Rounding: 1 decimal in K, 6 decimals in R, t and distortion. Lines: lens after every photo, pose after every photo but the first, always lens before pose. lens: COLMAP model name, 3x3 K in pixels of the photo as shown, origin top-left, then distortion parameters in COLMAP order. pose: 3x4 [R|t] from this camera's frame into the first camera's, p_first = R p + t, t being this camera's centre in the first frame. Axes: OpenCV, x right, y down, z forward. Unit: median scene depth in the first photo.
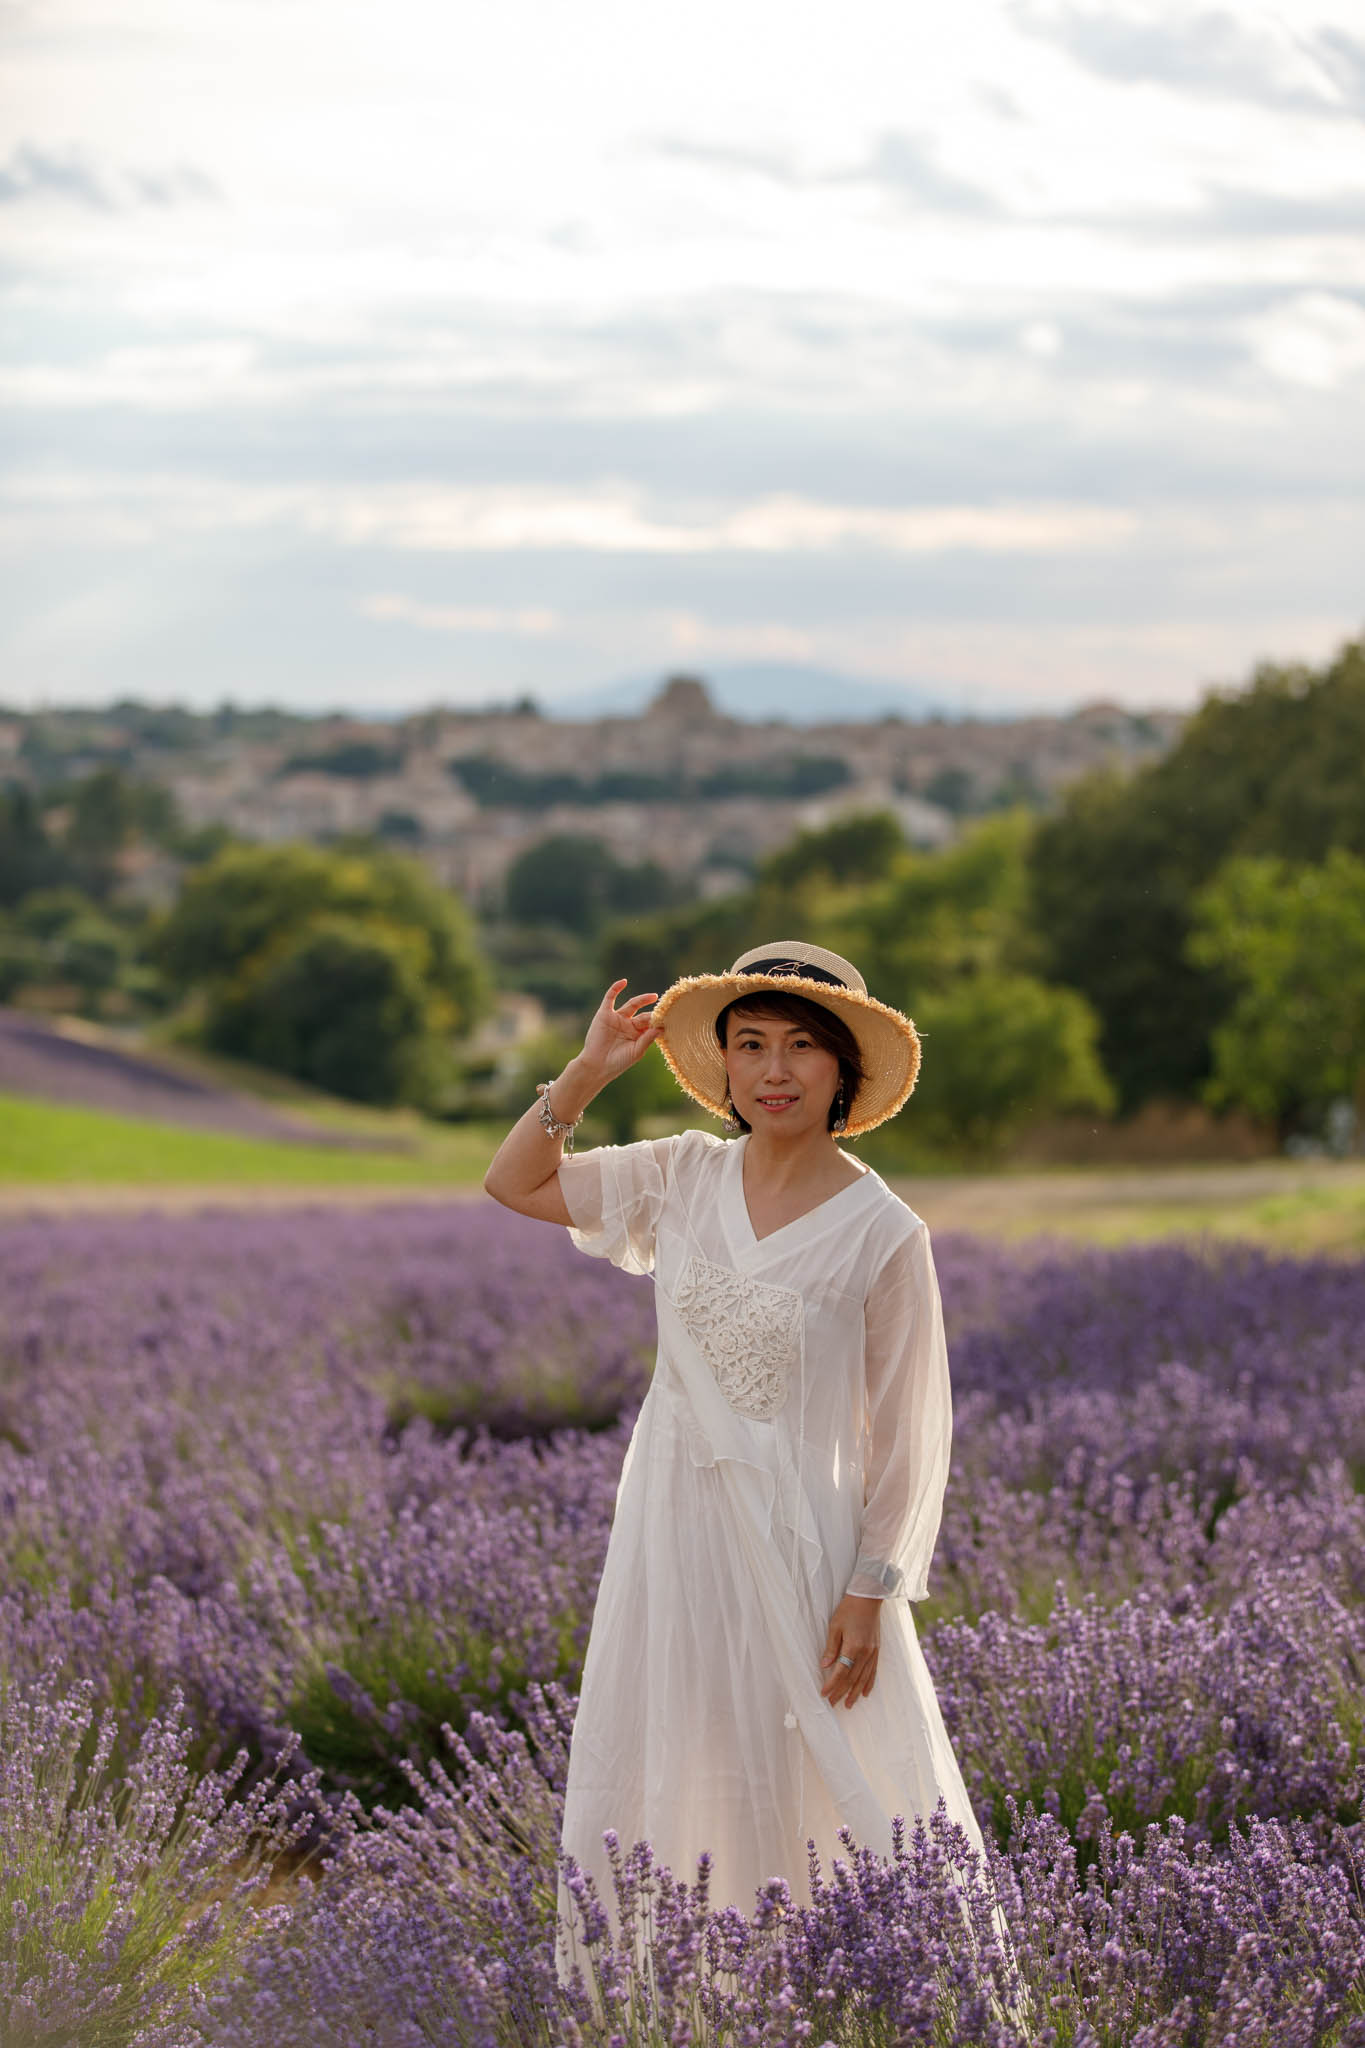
lens RADIAL K [[5120.1, 0, 652.0], [0, 5120.1, 1118.7], [0, 0, 1]] dist [0.050650, 0.000000]
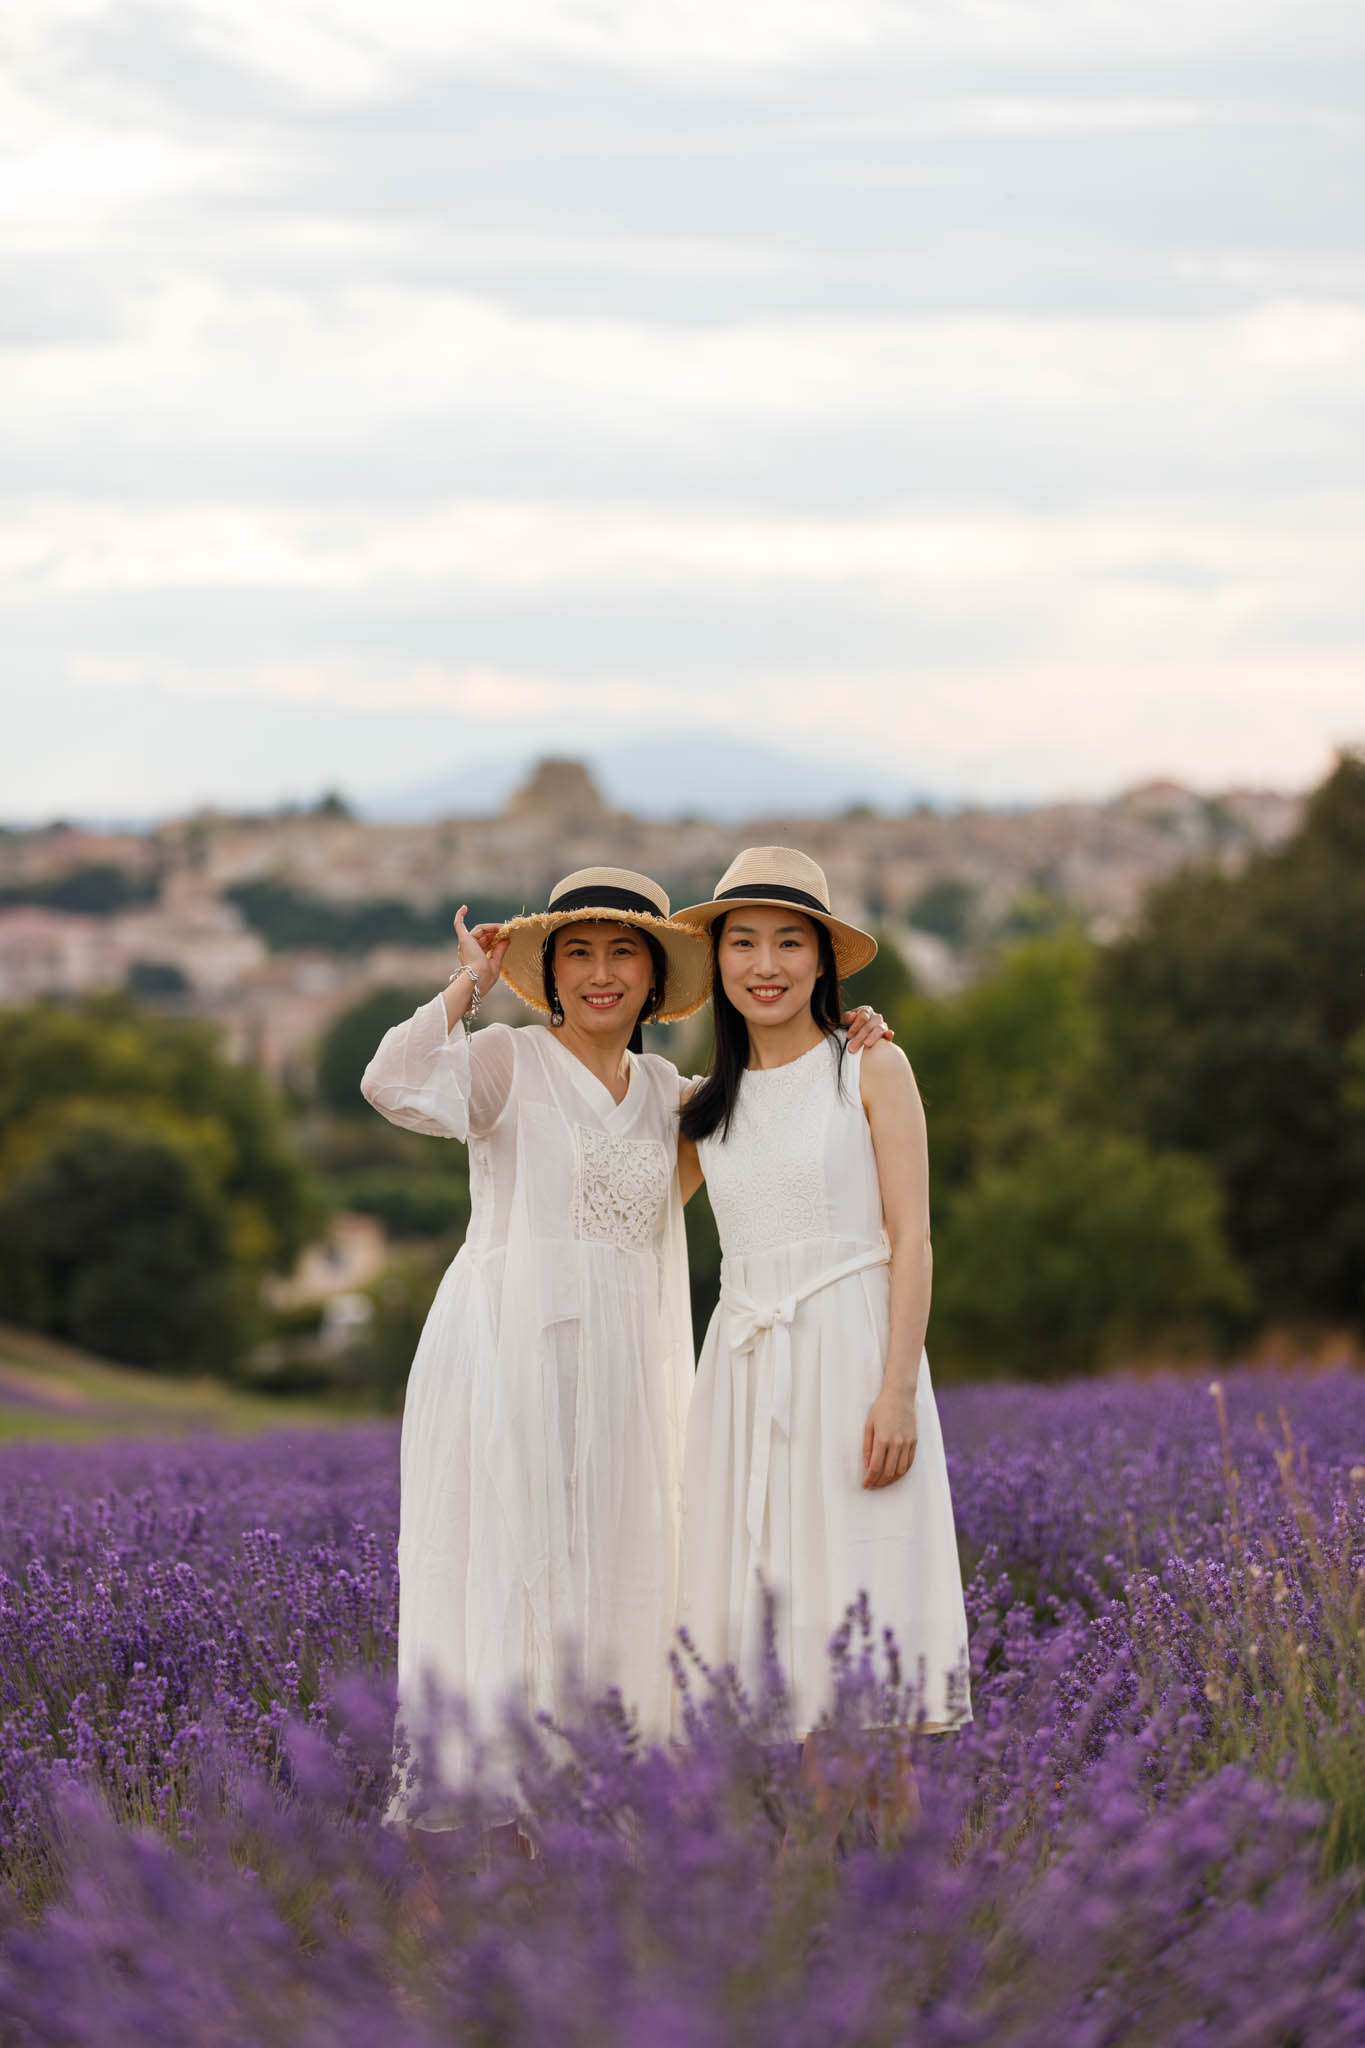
lens RADIAL K [[7617.7, 0, 683.1], [0, 7617.7, 1025.2], [0, 0, 1]] dist [-0.410645, 0.000000]
pose [[0.999258, -0.024309, 0.029880, -0.043157], [0.025837, 0.998320, -0.051862, 0.020918], [-0.028569, 0.052595, 0.998207, -0.161225]]
